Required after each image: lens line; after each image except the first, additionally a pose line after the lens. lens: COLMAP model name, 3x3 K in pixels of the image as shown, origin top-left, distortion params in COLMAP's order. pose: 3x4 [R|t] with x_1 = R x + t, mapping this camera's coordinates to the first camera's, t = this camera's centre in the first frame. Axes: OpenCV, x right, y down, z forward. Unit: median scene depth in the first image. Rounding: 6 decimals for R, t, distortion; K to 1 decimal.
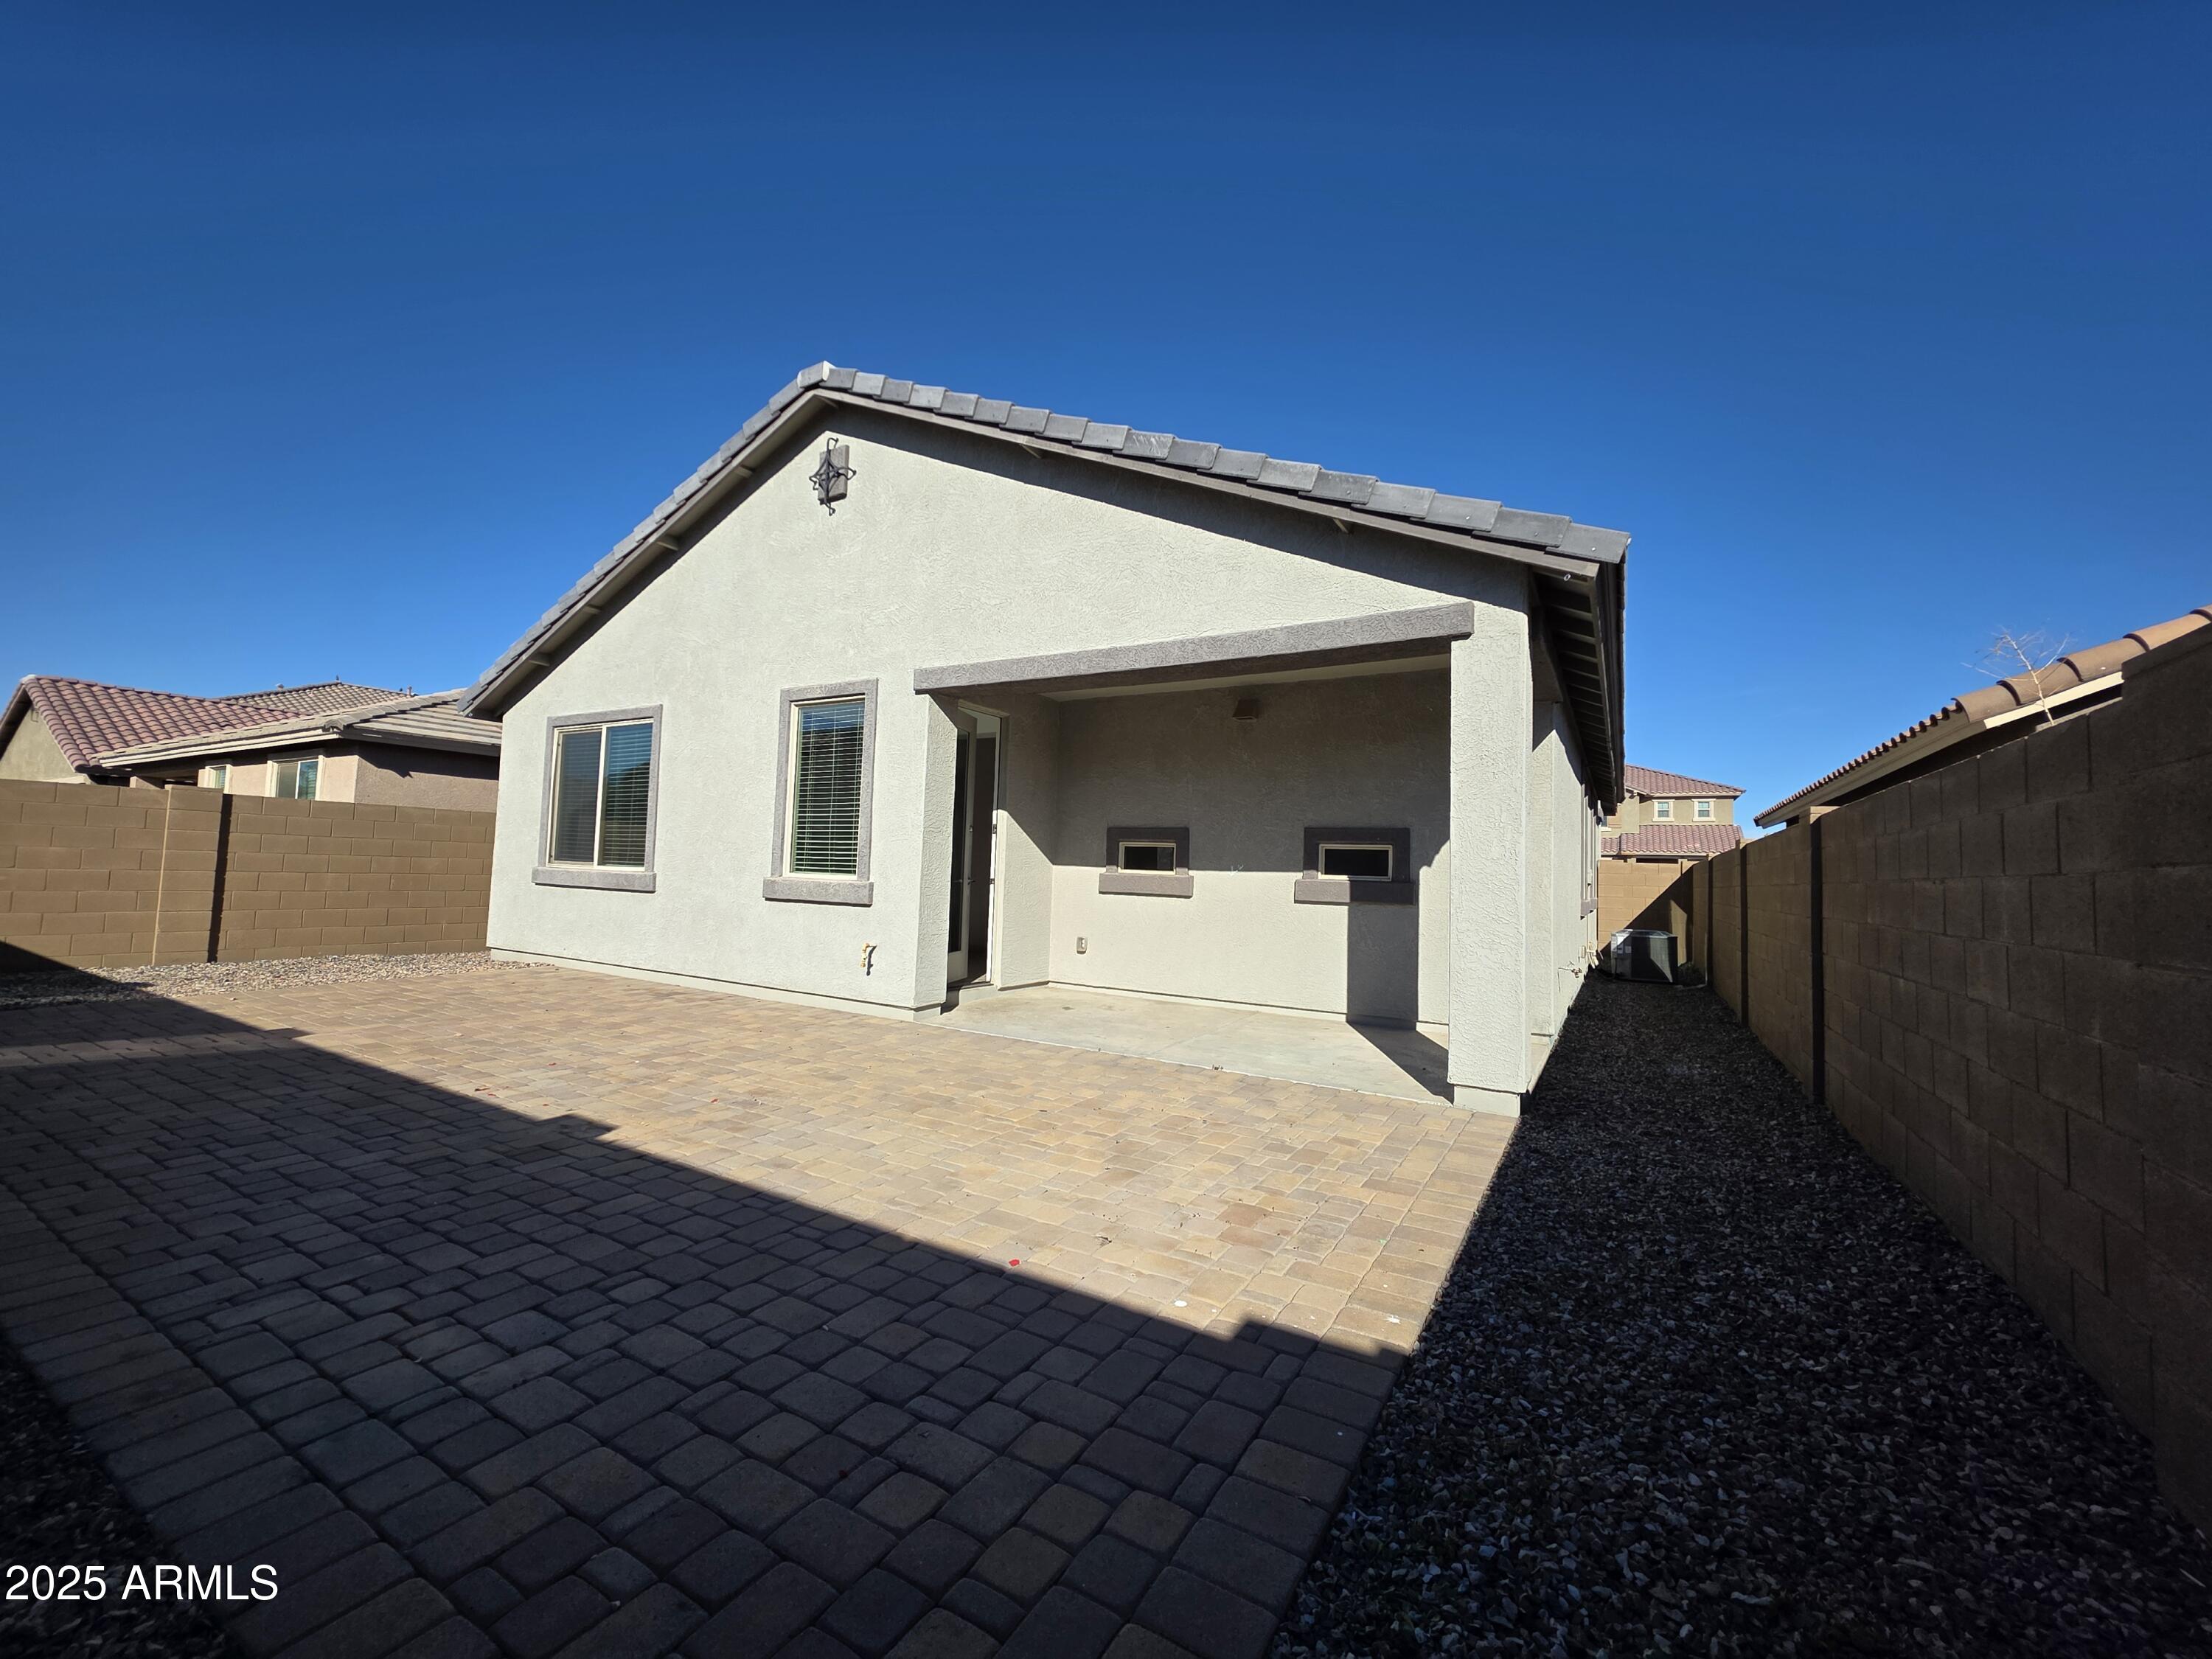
lens RADIAL K [[884.7, 0, 1113.4], [0, 884.7, 823.8], [0, 0, 1]] dist [0.001132, 0.000208]
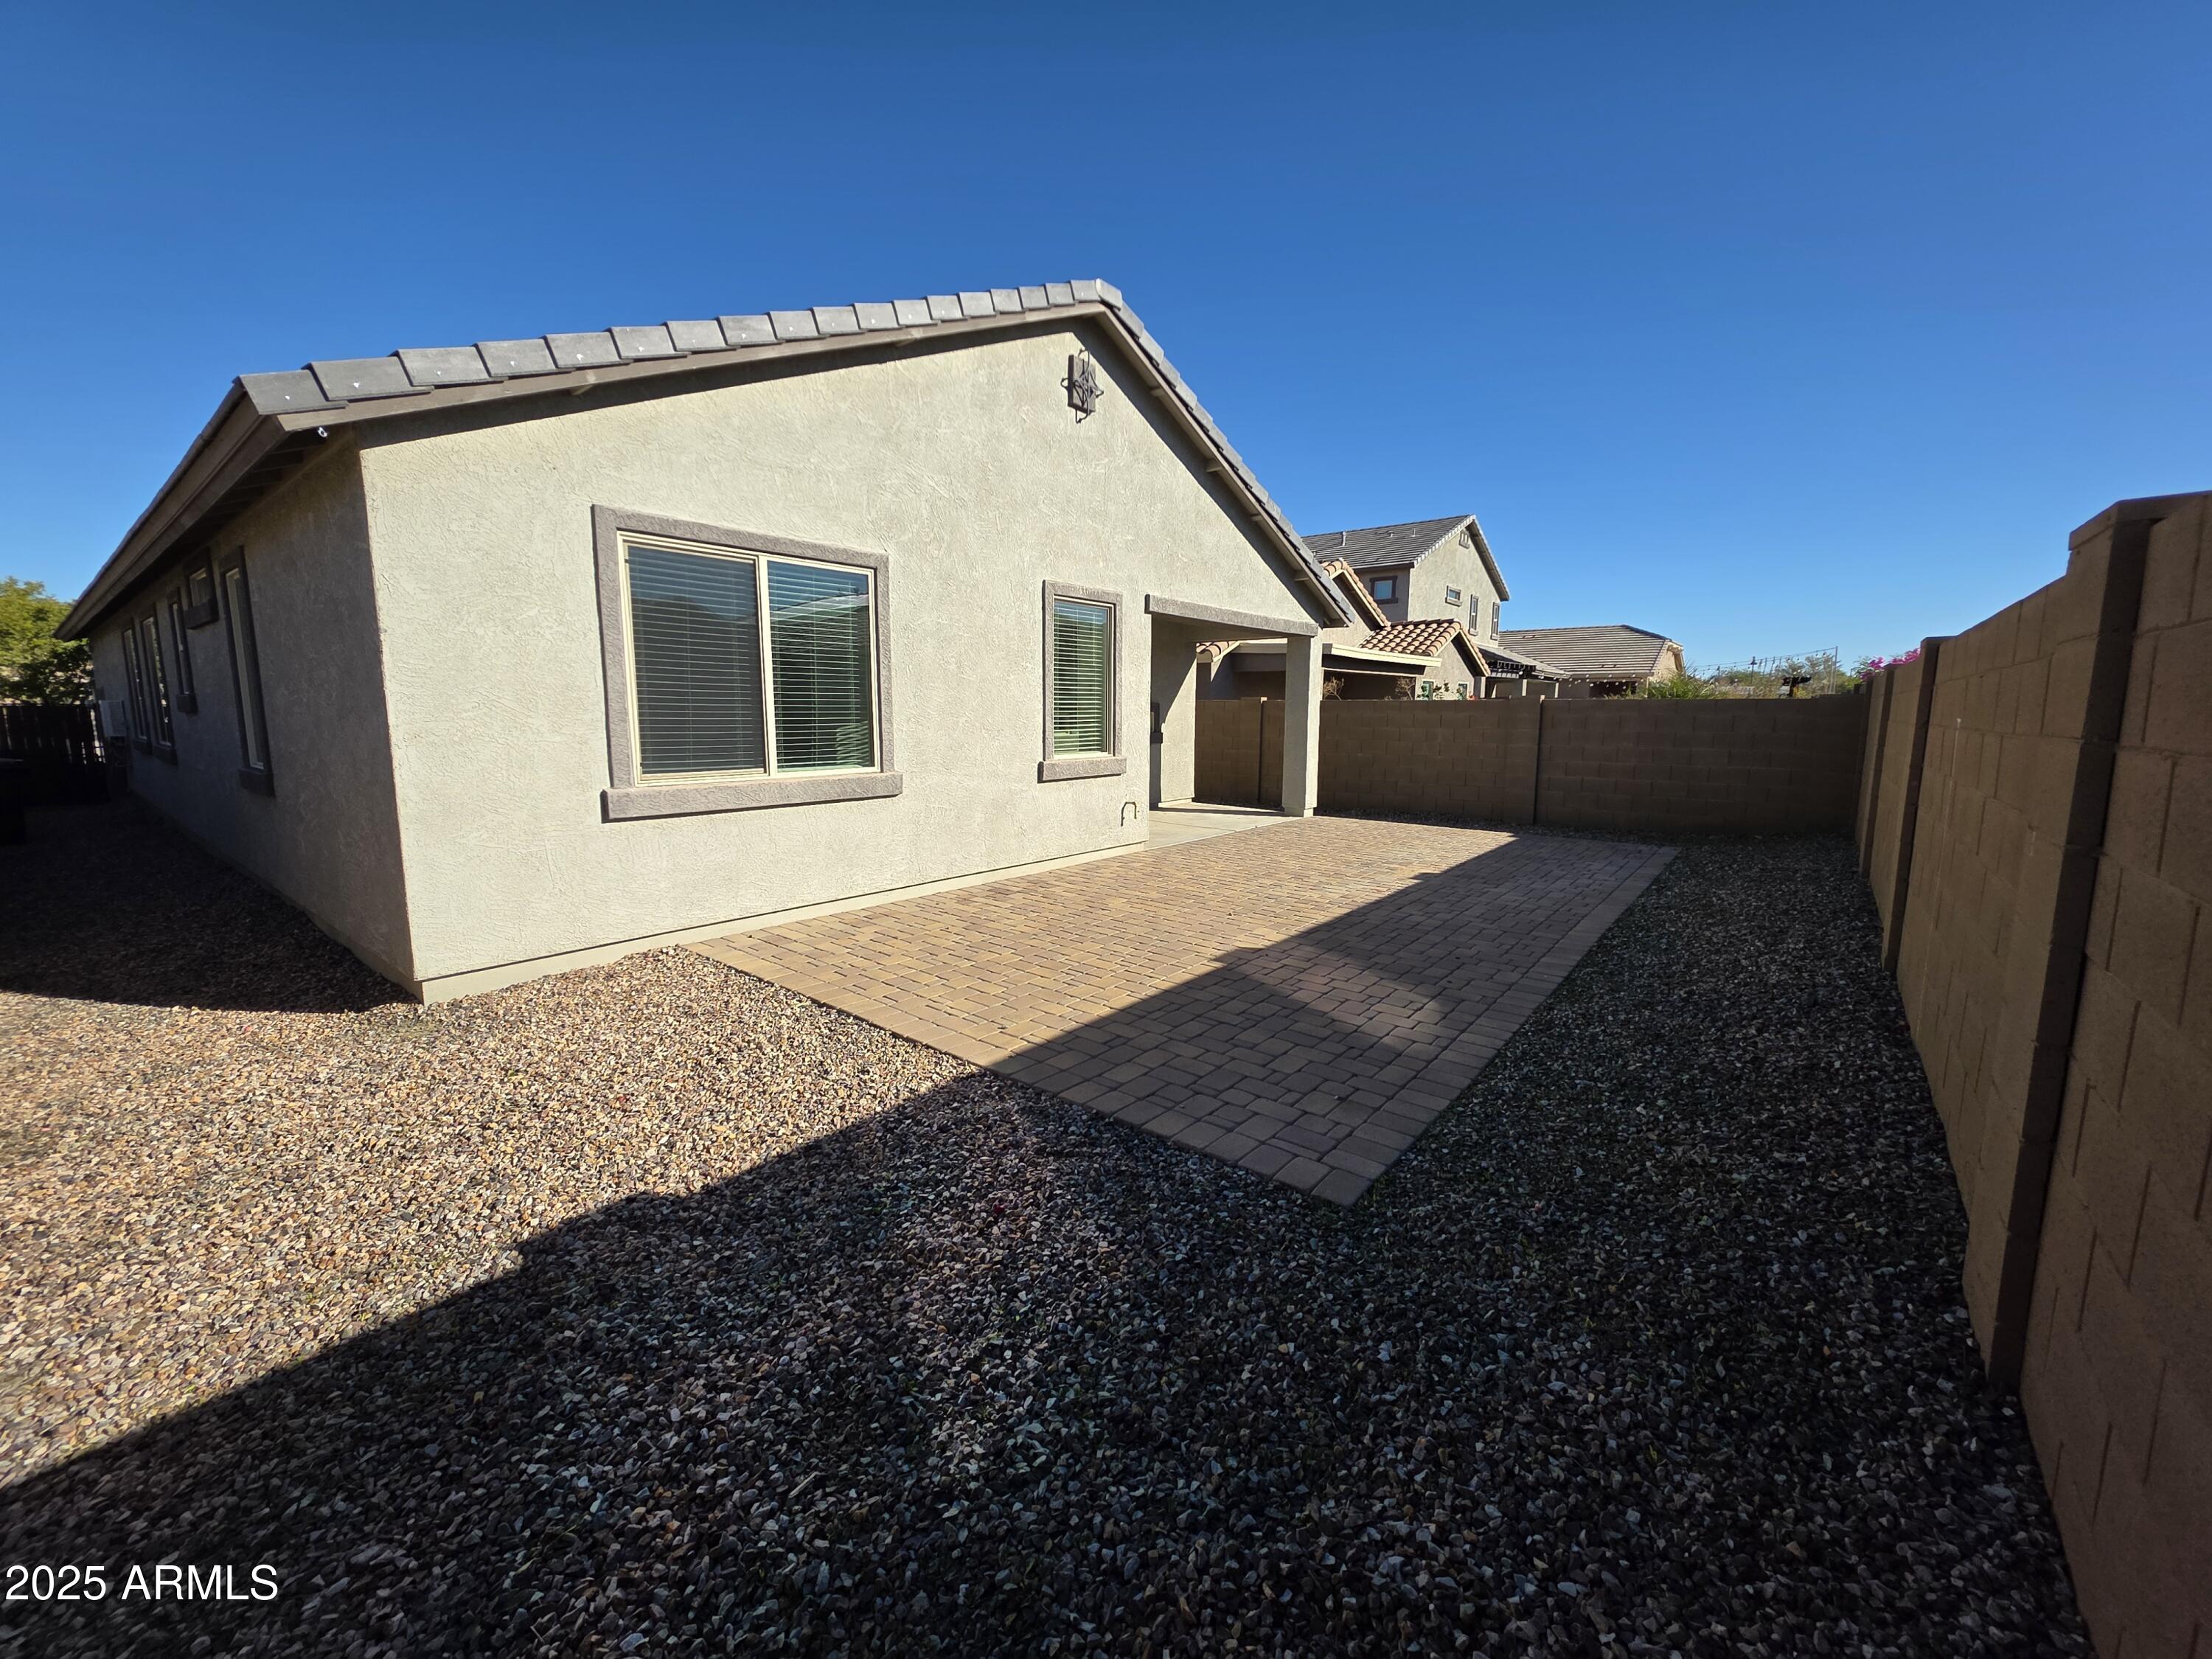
lens RADIAL K [[884.7, 0, 1096.0], [0, 884.7, 815.4], [0, 0, 1]] dist [0.001132, 0.000208]
pose [[0.169004, -0.136630, 0.976099, -1.686347], [-0.048316, 0.988006, 0.146662, -0.043104], [-0.984430, -0.071948, 0.160376, 0.908592]]
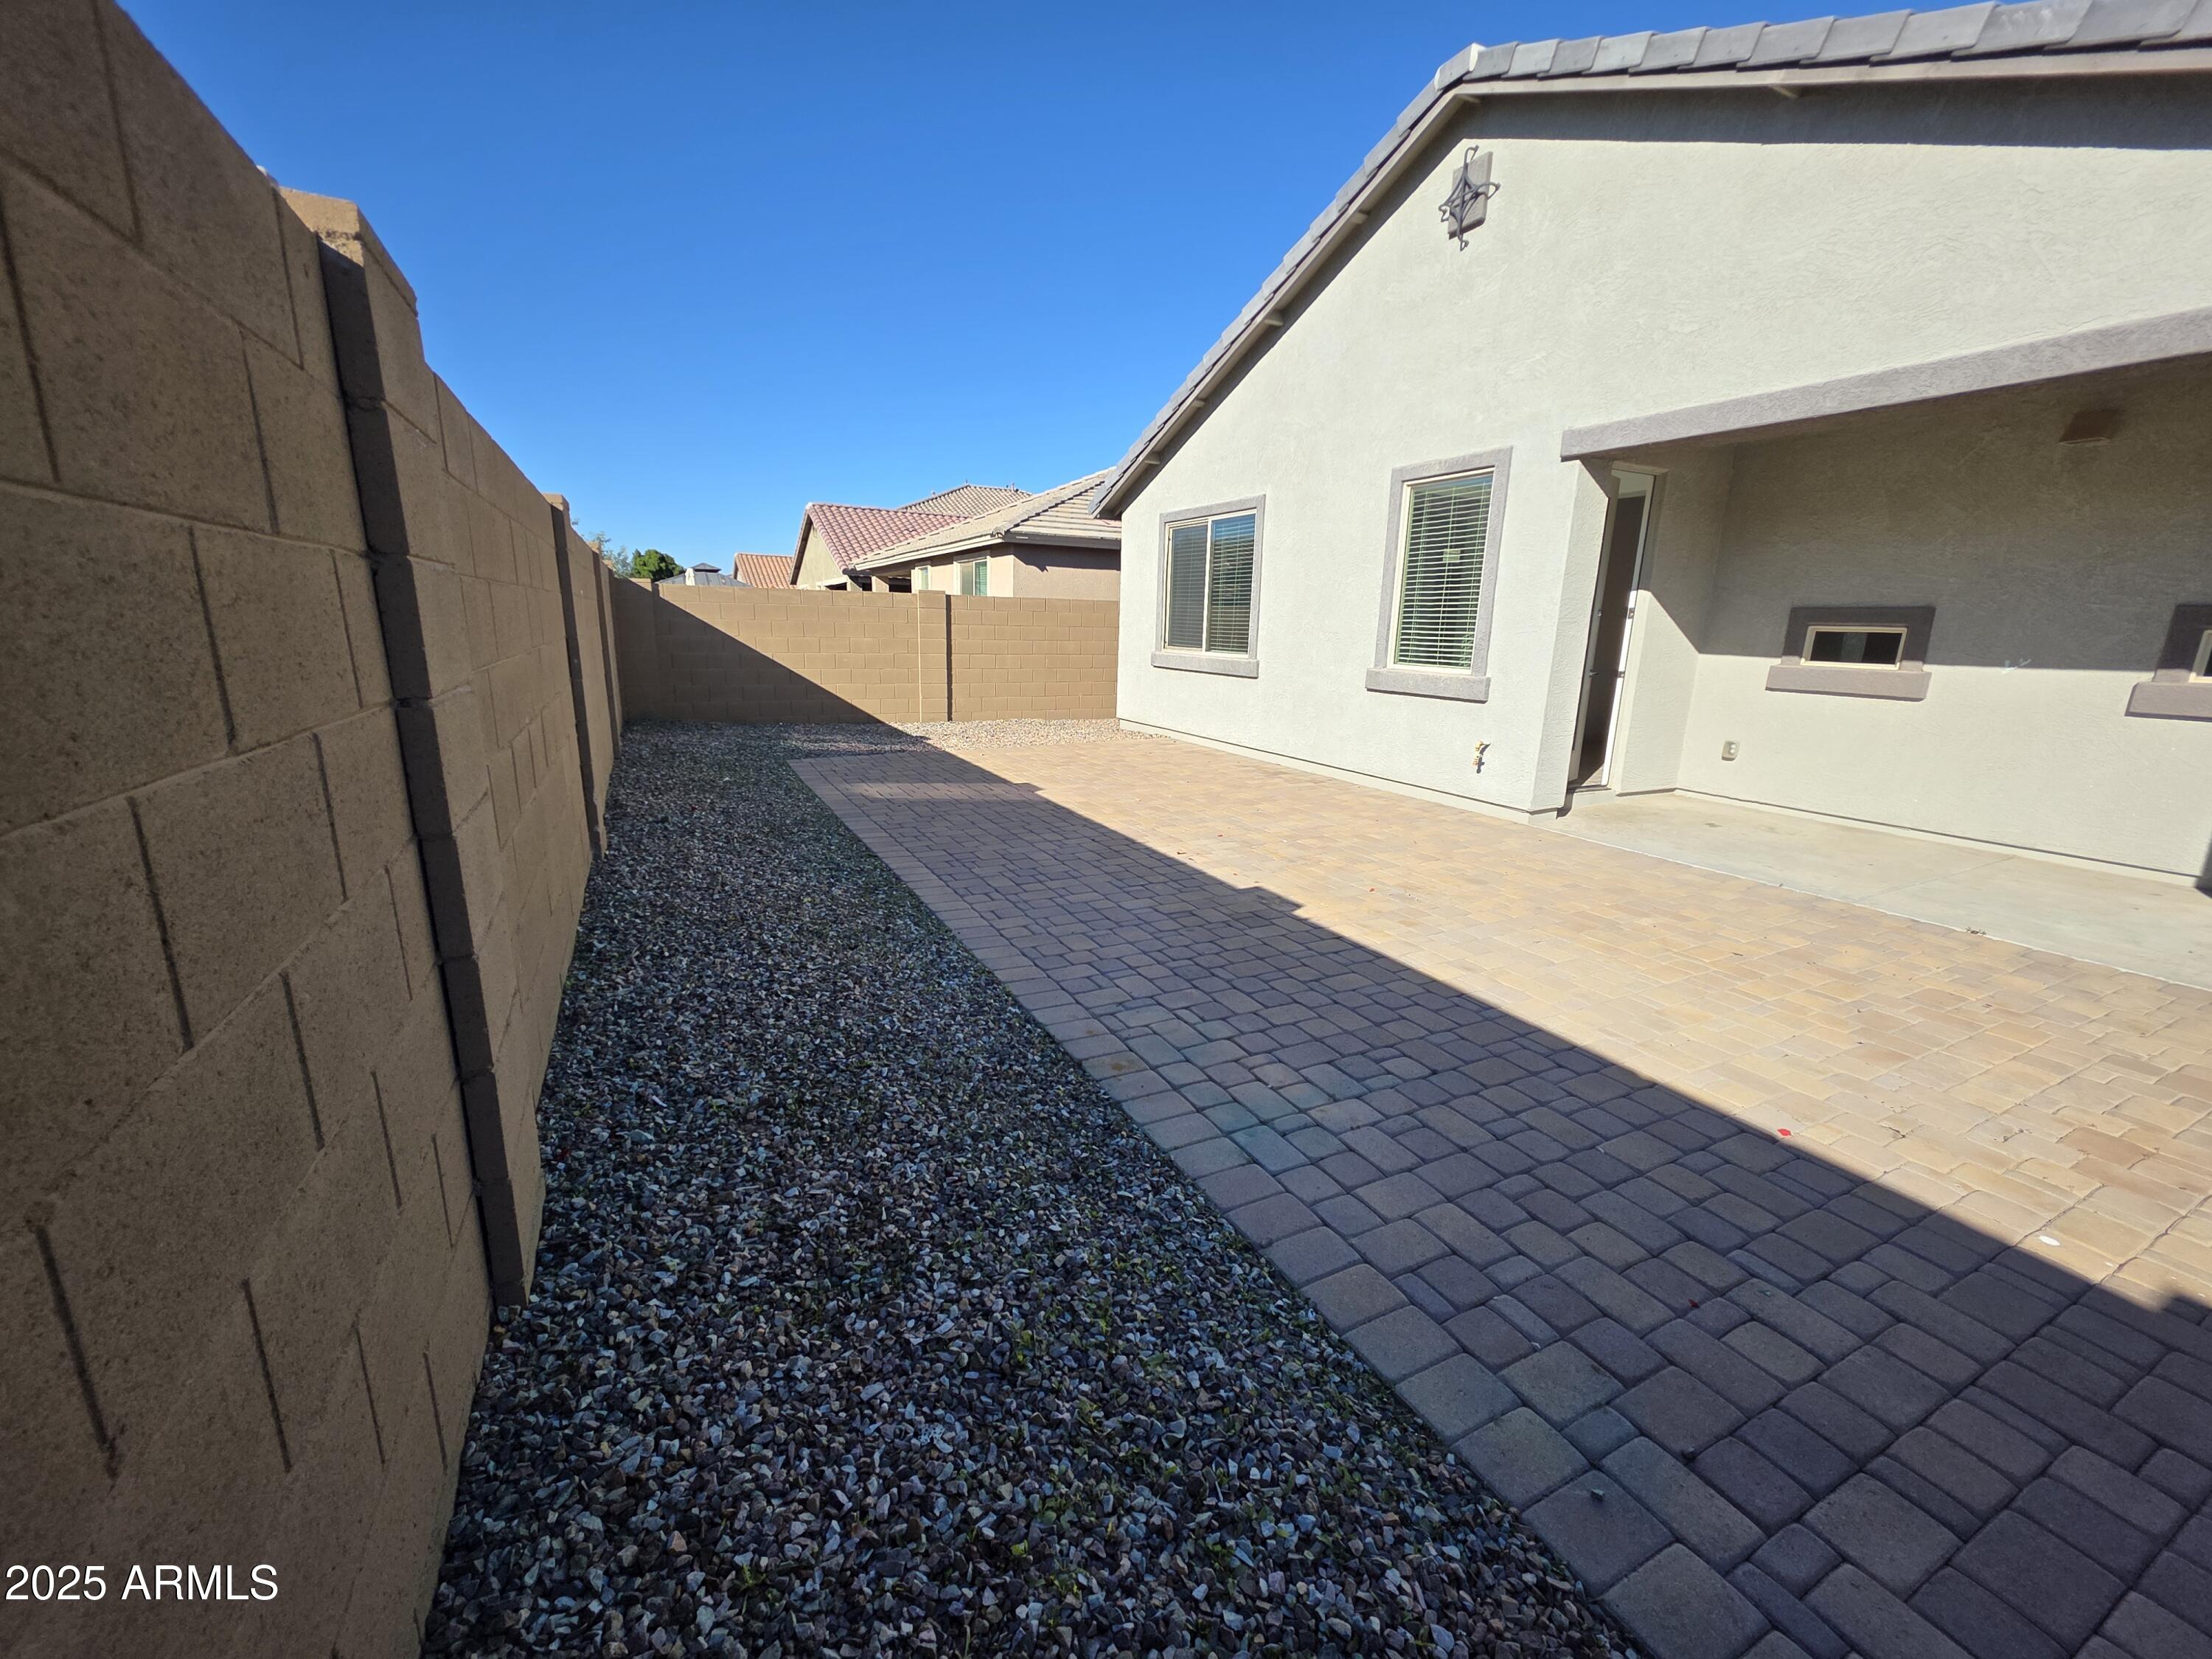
lens RADIAL K [[884.7, 0, 1093.8], [0, 884.7, 826.1], [0, 0, 1]] dist [0.001132, 0.000208]
pose [[0.839690, 0.107887, -0.532241, -0.115777], [0.036875, 0.966479, 0.254085, -0.040729], [0.541812, -0.232979, 0.807564, -0.042737]]
